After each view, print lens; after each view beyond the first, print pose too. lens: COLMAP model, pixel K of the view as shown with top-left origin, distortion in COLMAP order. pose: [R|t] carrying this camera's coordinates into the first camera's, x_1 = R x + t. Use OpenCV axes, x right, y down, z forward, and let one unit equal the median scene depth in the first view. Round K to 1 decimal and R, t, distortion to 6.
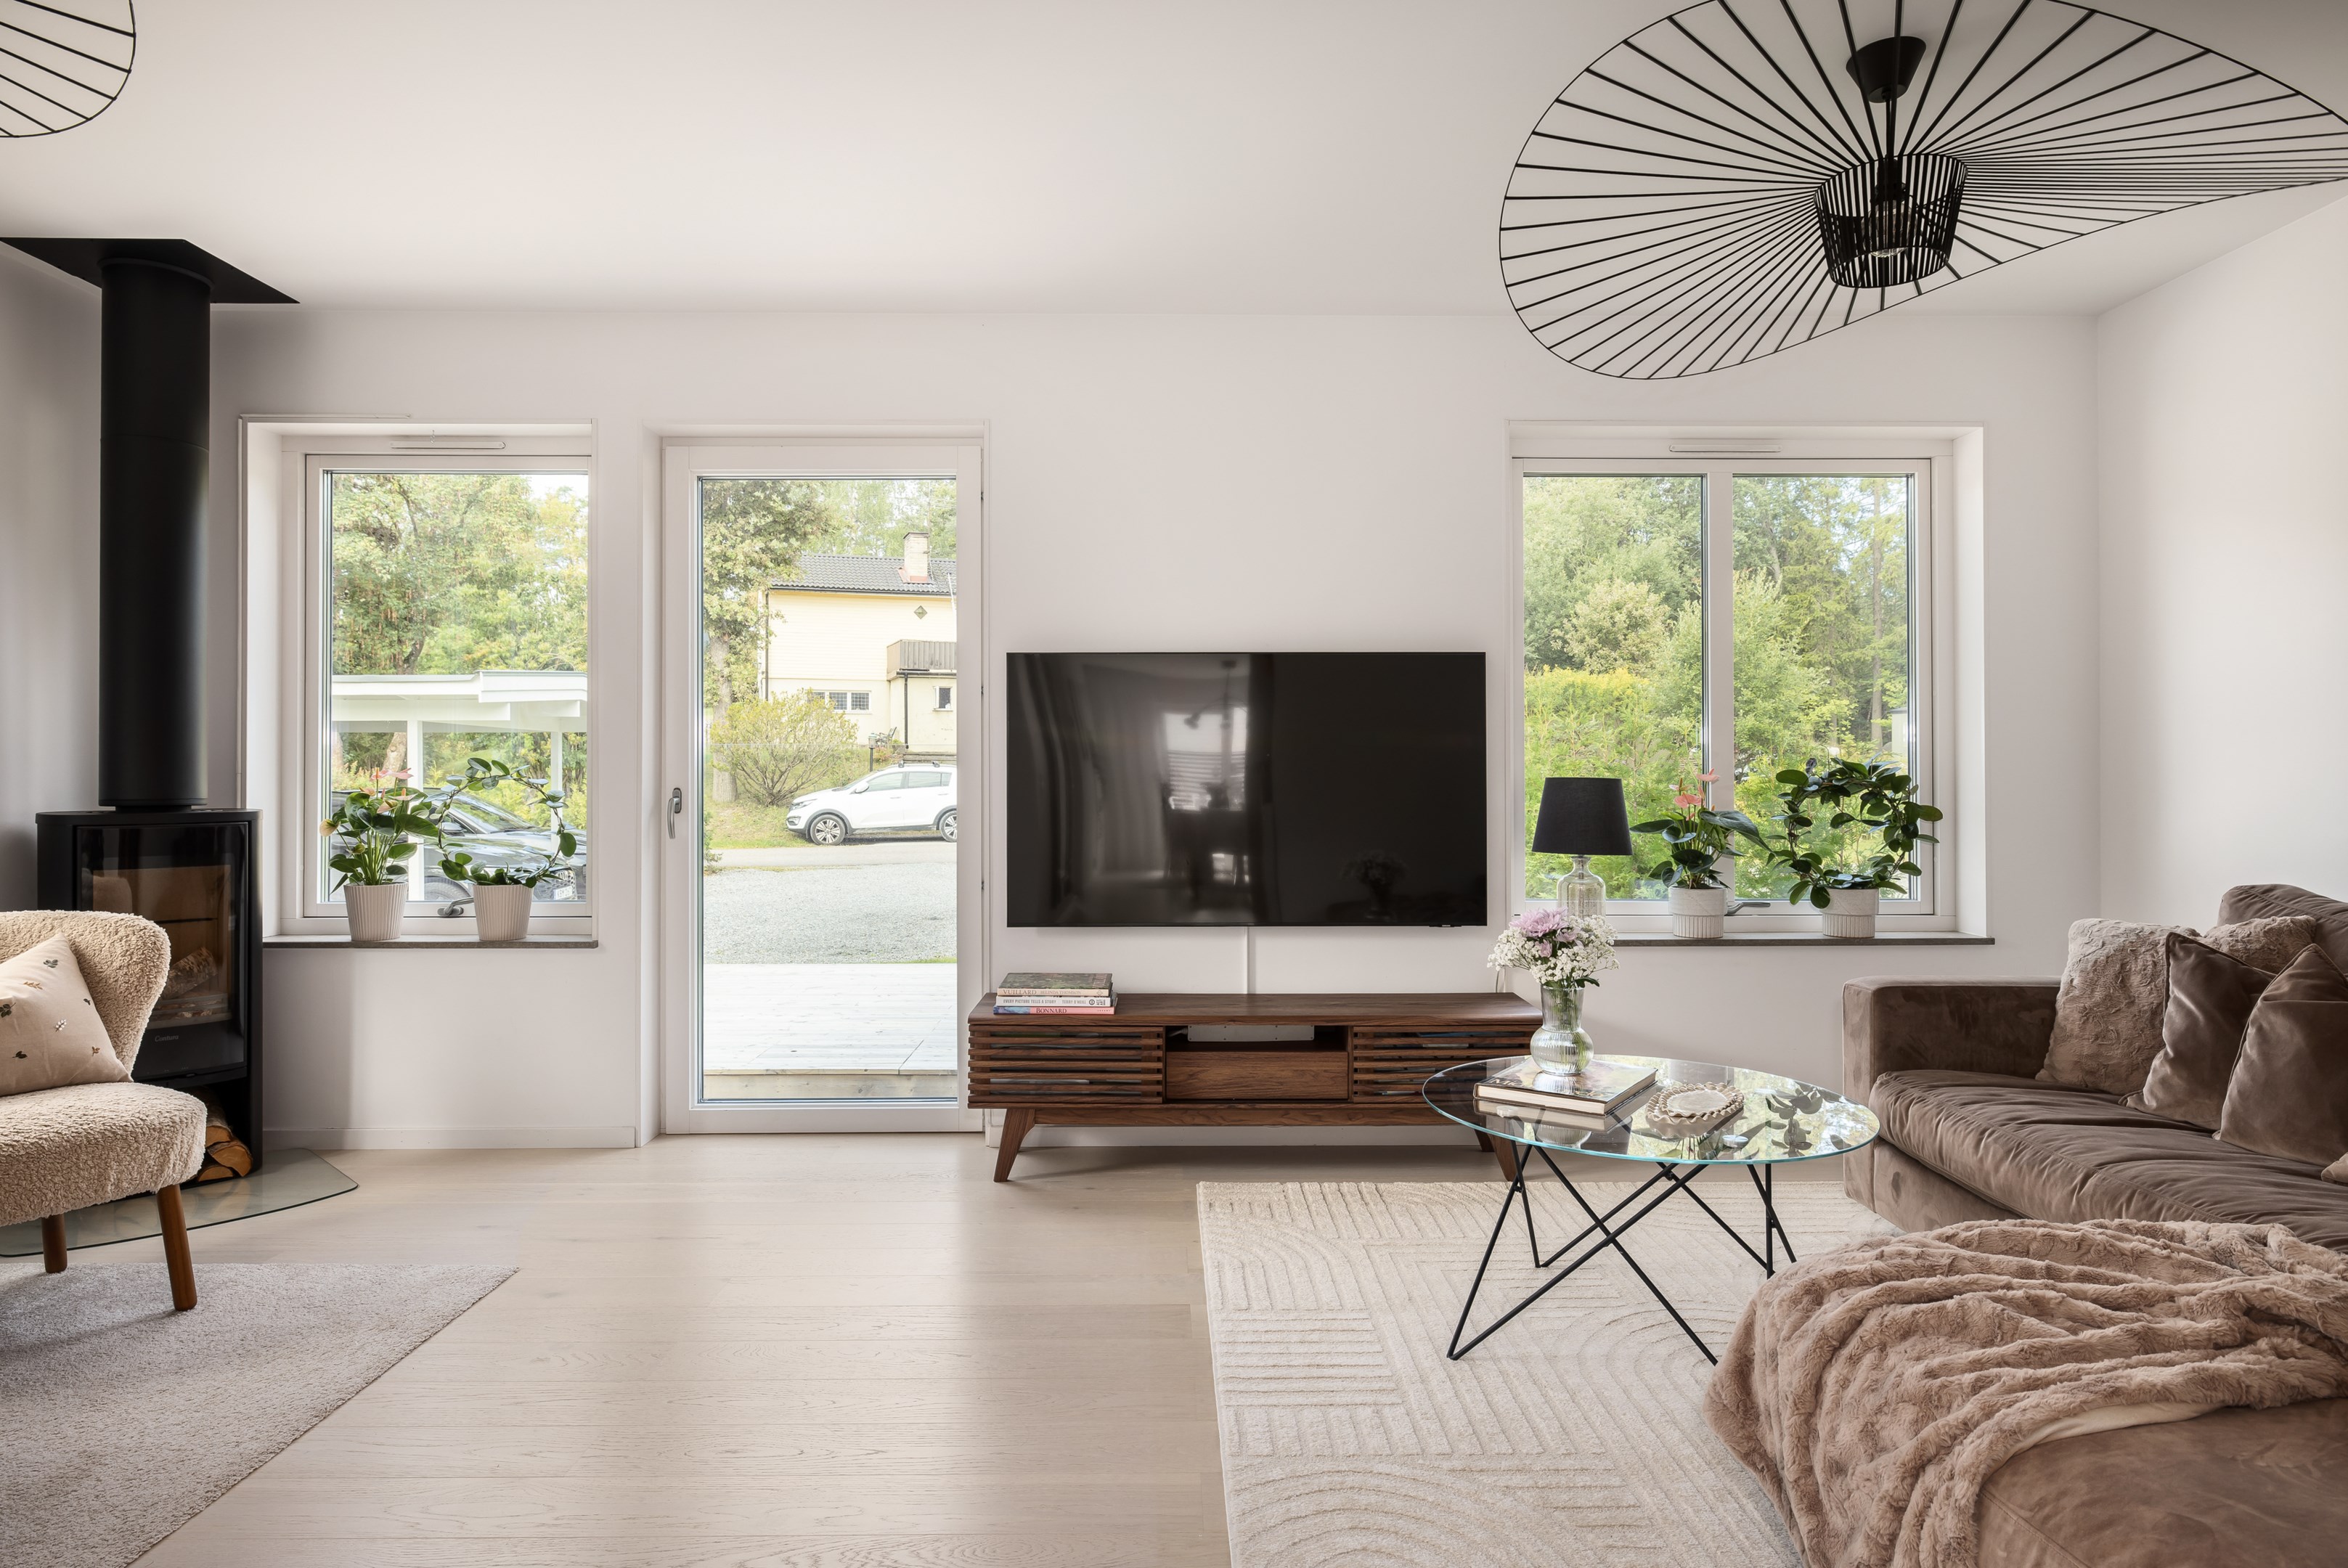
lens RADIAL K [[1339.0, 0, 1174.0], [0, 1339.0, 784.0], [0, 0, 1]] dist [-0.002710, -0.001233]
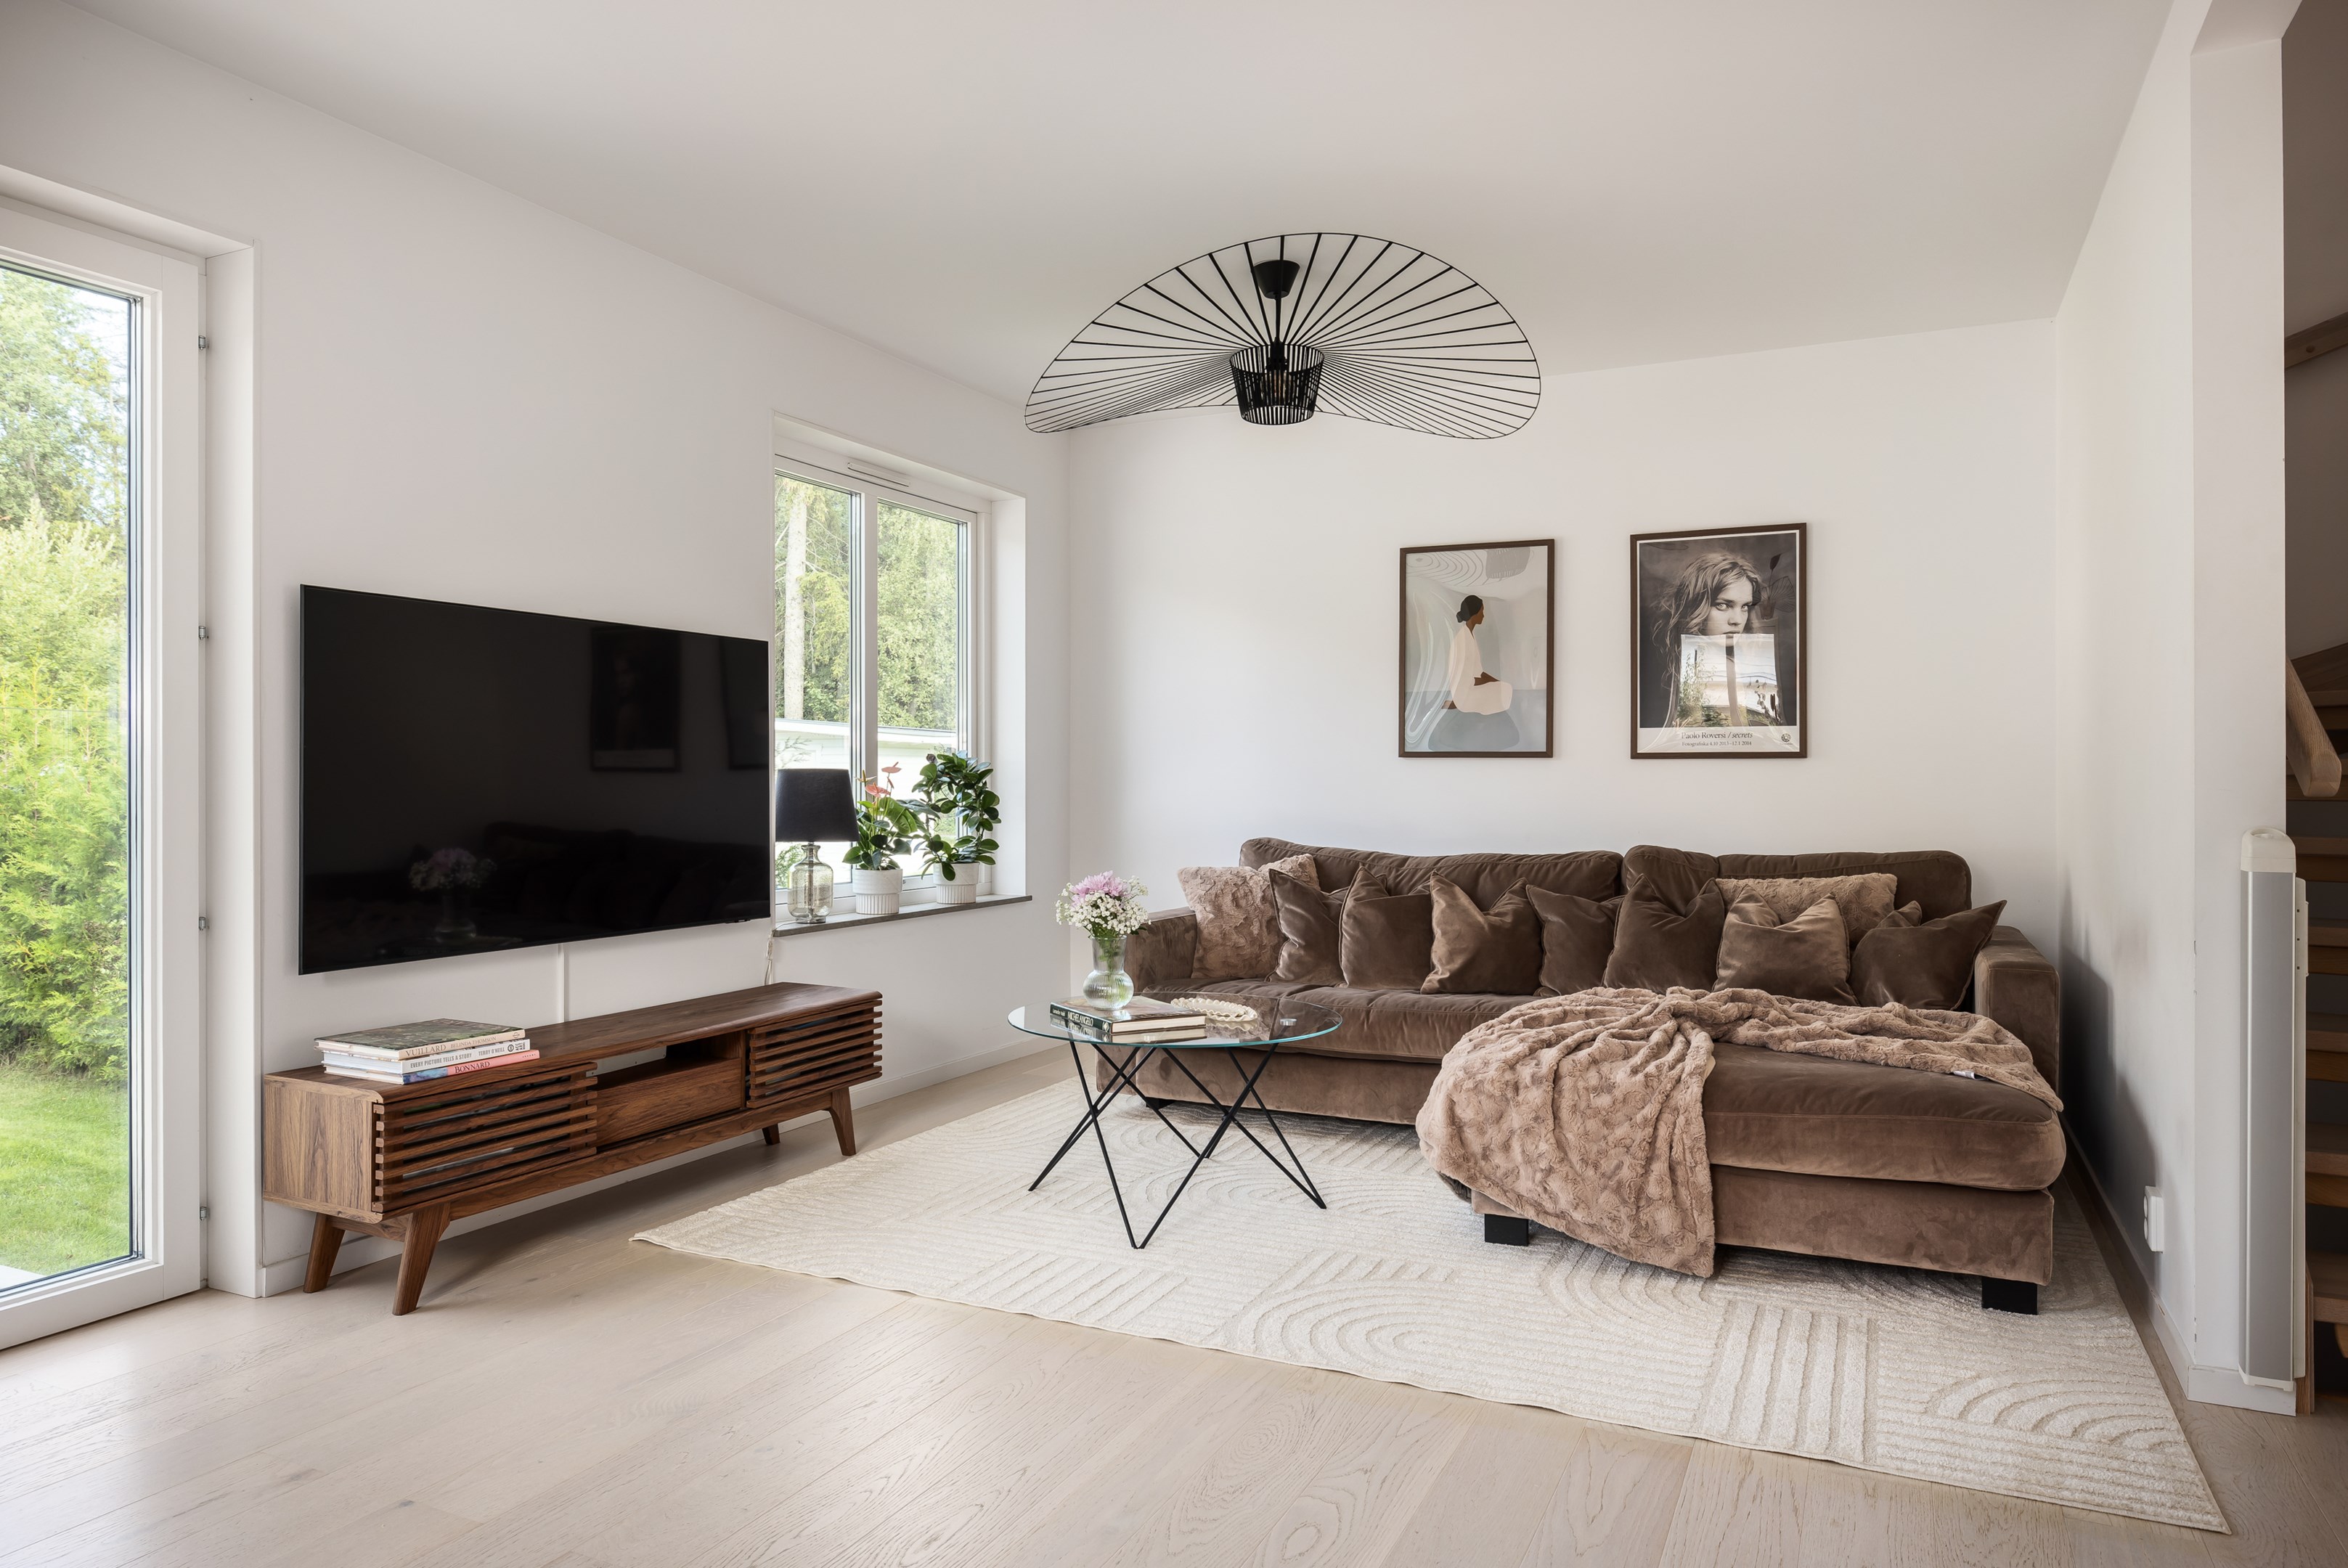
lens RADIAL K [[1468.1, 0, 1174.0], [0, 1468.1, 784.0], [0, 0, 1]] dist [-0.000457, 0.002157]
pose [[0.455509, -0.002673, 0.890227, -0.646786], [0.007625, 0.999971, -0.000898, 0.011604], [-0.890198, 0.007197, 0.455516, 0.257544]]
